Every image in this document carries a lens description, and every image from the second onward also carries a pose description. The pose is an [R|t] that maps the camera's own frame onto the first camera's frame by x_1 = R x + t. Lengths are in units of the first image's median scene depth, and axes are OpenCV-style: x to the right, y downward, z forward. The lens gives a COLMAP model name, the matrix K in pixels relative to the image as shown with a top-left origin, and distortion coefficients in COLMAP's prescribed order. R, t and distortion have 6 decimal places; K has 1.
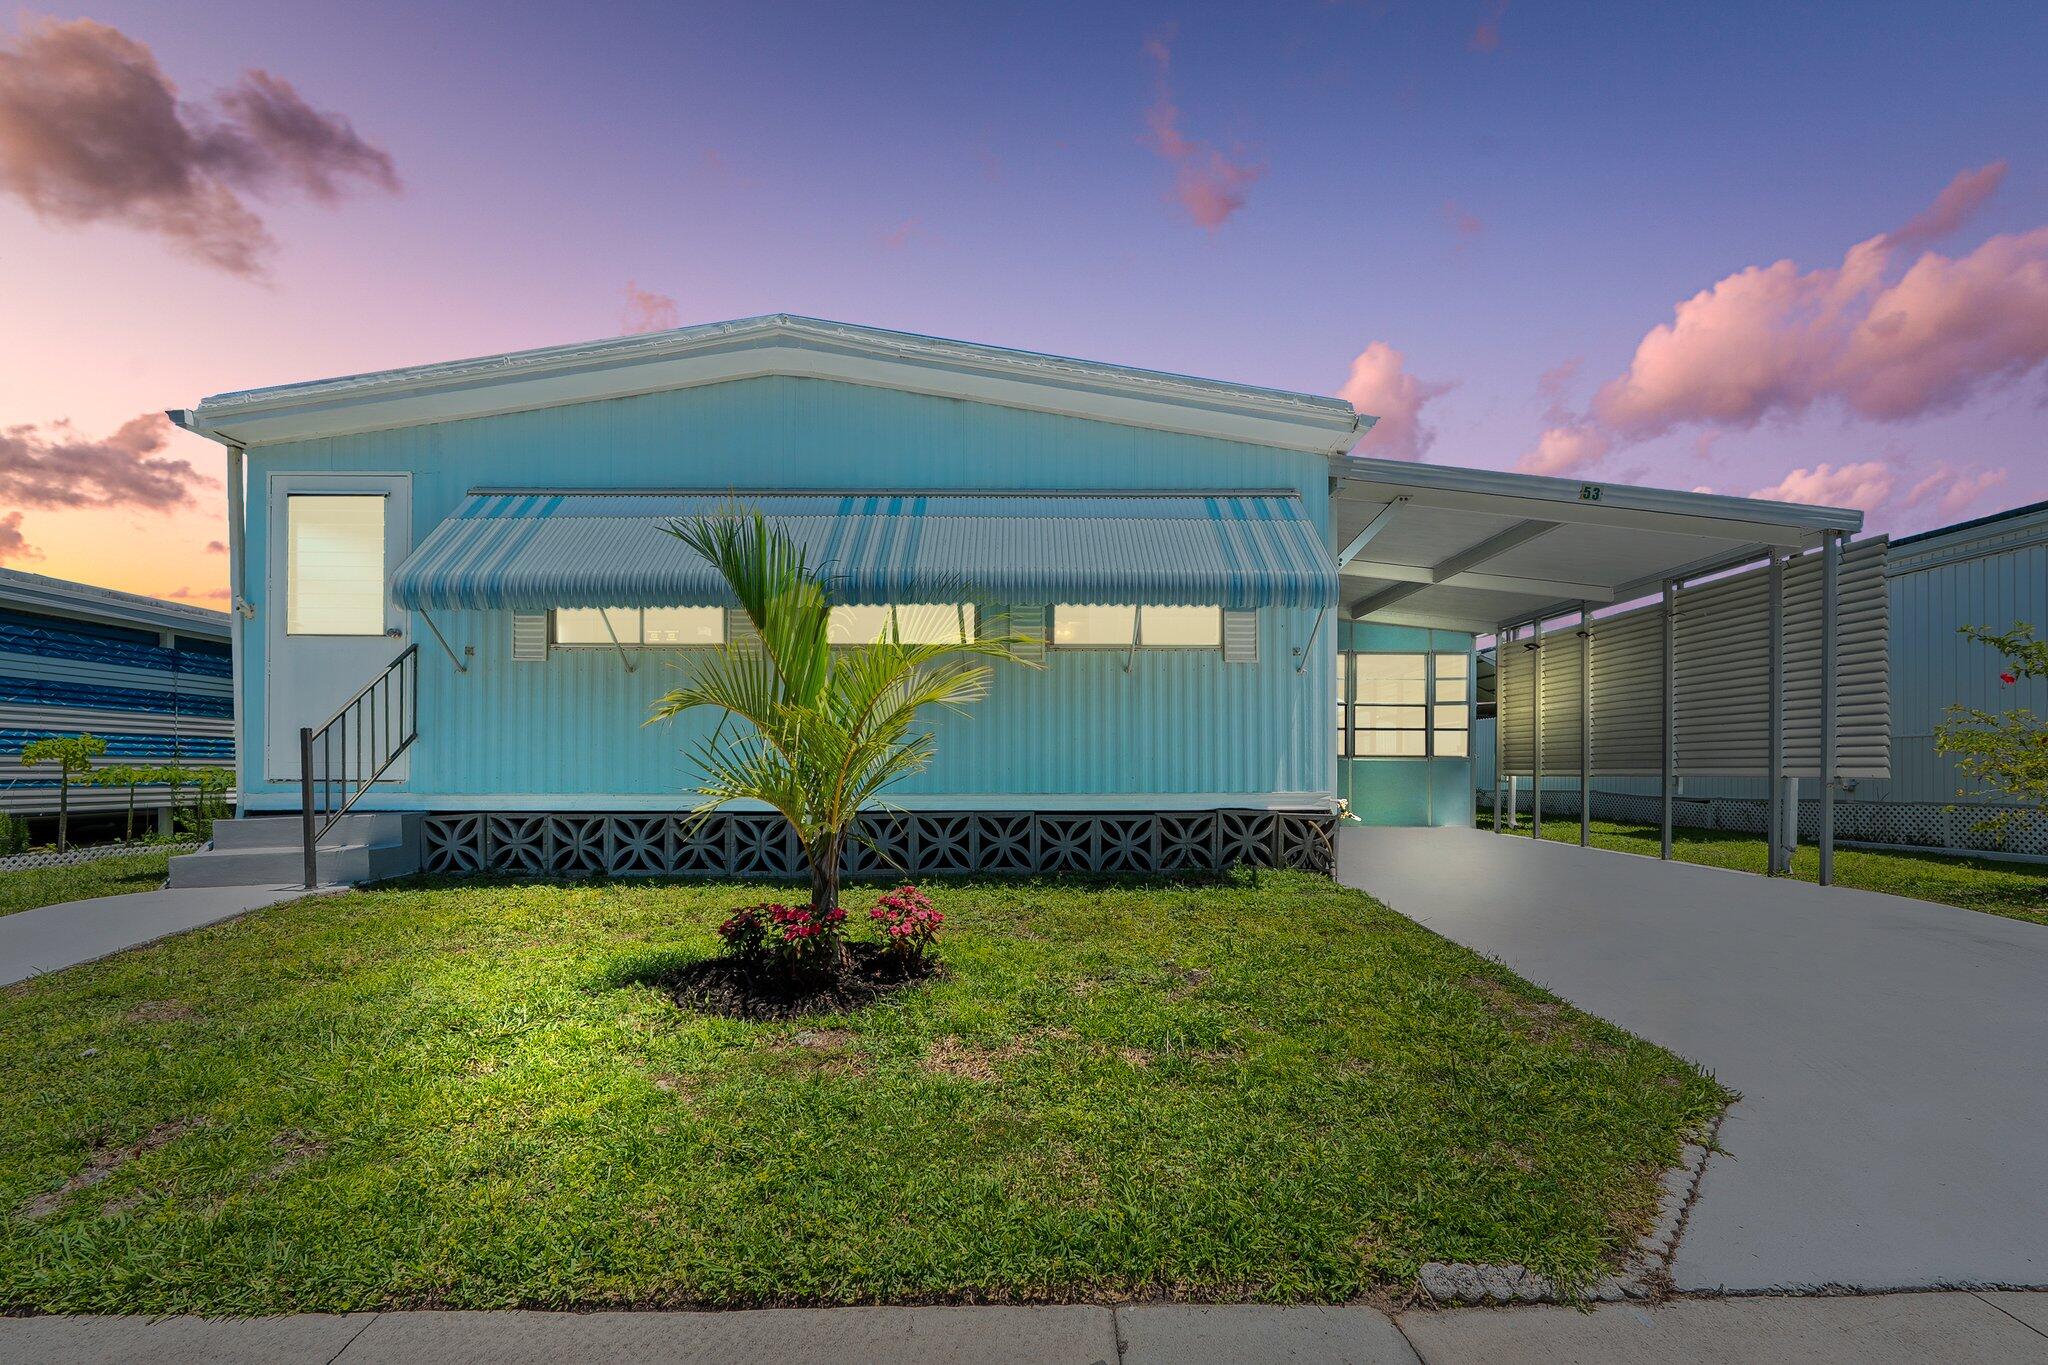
lens RADIAL K [[907.0, 0, 1036.0], [0, 907.0, 783.9], [0, 0, 1]] dist [-0.004170, 0.000253]
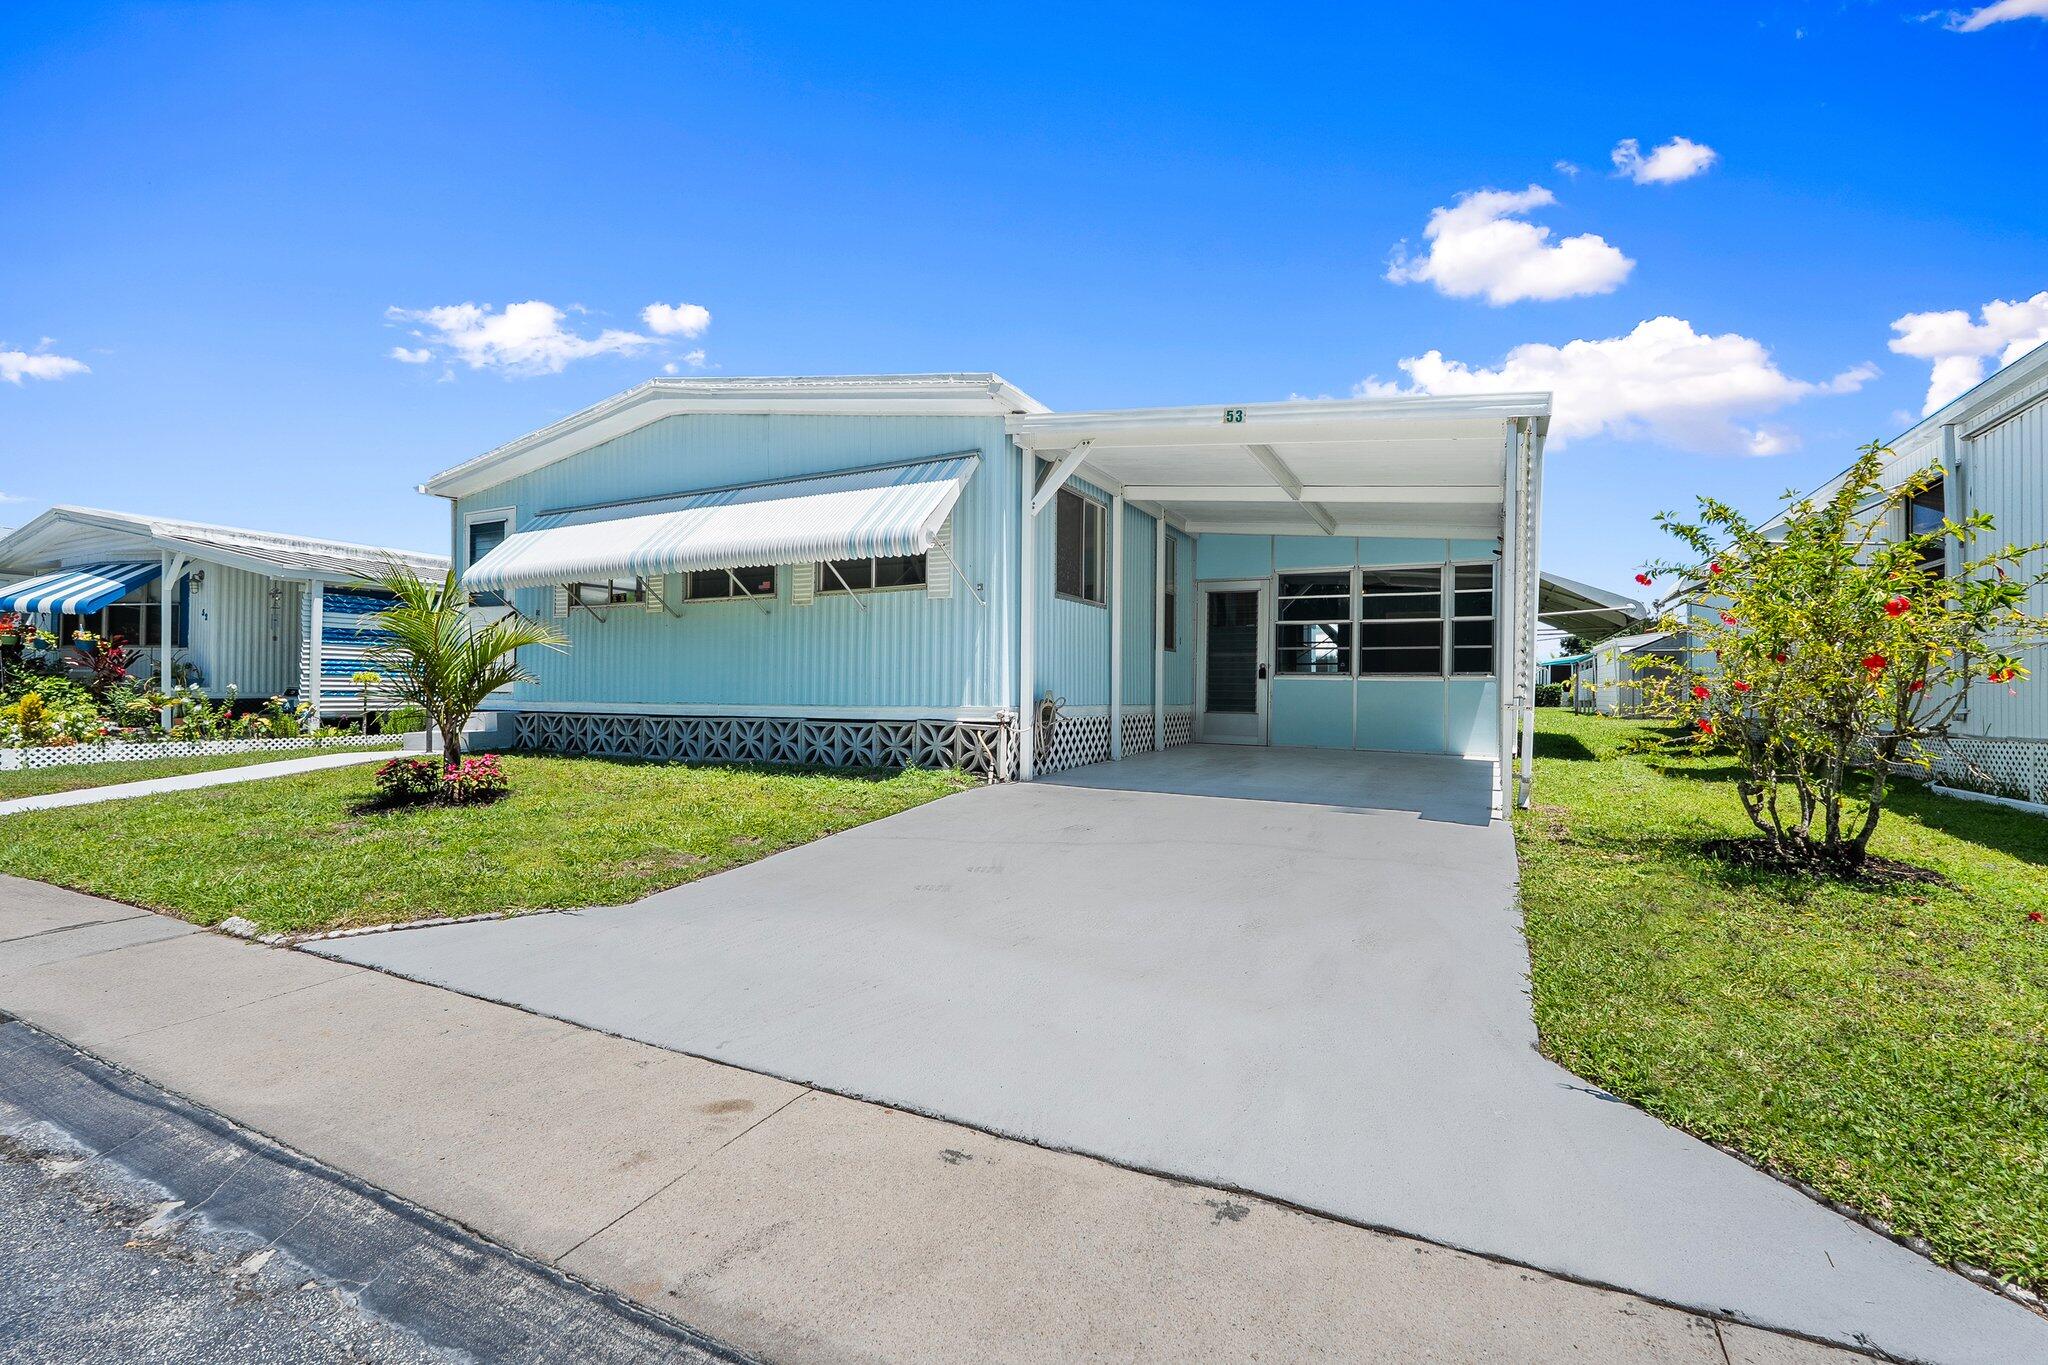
lens RADIAL K [[907.0, 0, 1013.4], [0, 907.0, 689.9], [0, 0, 1]] dist [-0.004170, 0.000253]
pose [[0.873666, 0.005615, -0.486494, 0.899820], [-0.012238, 0.999871, -0.010436, -0.000967], [0.486373, 0.015072, 0.873621, -0.002386]]
